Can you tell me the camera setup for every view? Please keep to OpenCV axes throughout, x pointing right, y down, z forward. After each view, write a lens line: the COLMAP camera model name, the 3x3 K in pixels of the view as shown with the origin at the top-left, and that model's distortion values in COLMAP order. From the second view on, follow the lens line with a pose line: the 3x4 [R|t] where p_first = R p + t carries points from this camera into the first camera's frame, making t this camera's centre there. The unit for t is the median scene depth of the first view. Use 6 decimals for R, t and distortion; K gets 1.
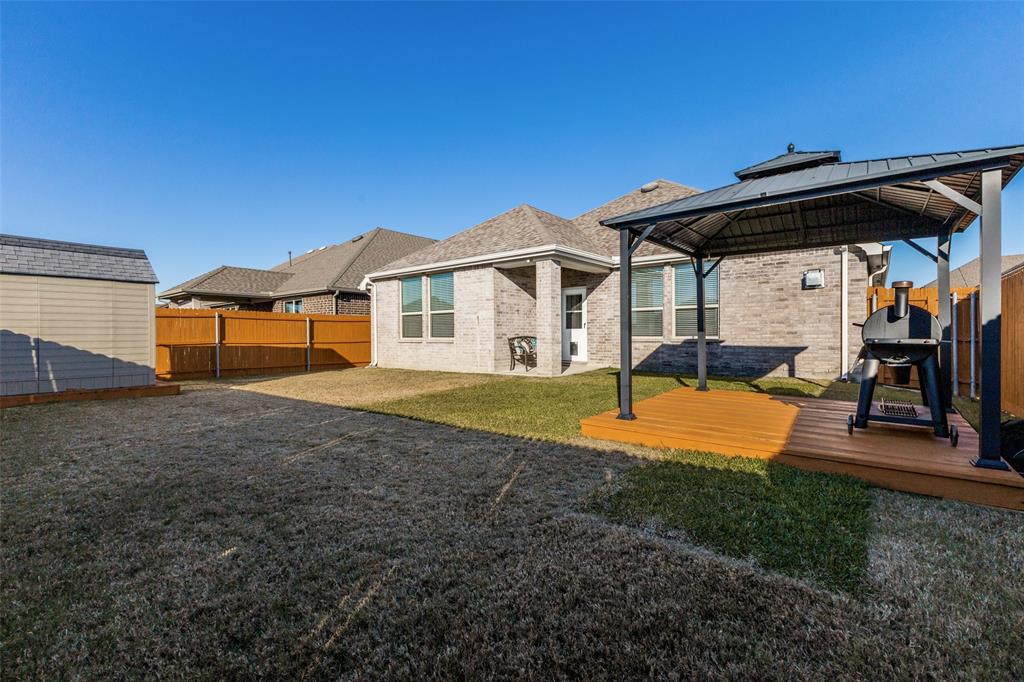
lens RADIAL K [[444.0, 0, 512.3], [0, 444.0, 338.3], [0, 0, 1]] dist [0.002152, 0.000261]
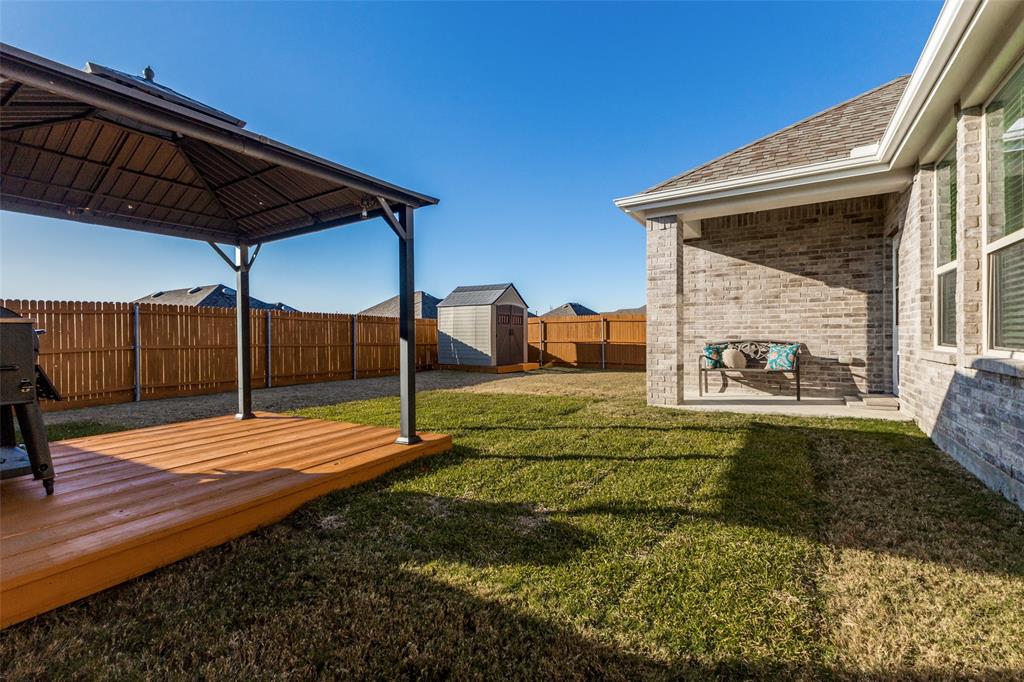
lens RADIAL K [[444.0, 0, 512.5], [0, 444.0, 337.5], [0, 0, 1]] dist [0.002152, 0.000261]
pose [[0.112981, 0.010535, -0.993541, 0.863002], [-0.004399, 0.999939, 0.010103, -0.019101], [0.993587, 0.003229, 0.113020, 0.909787]]
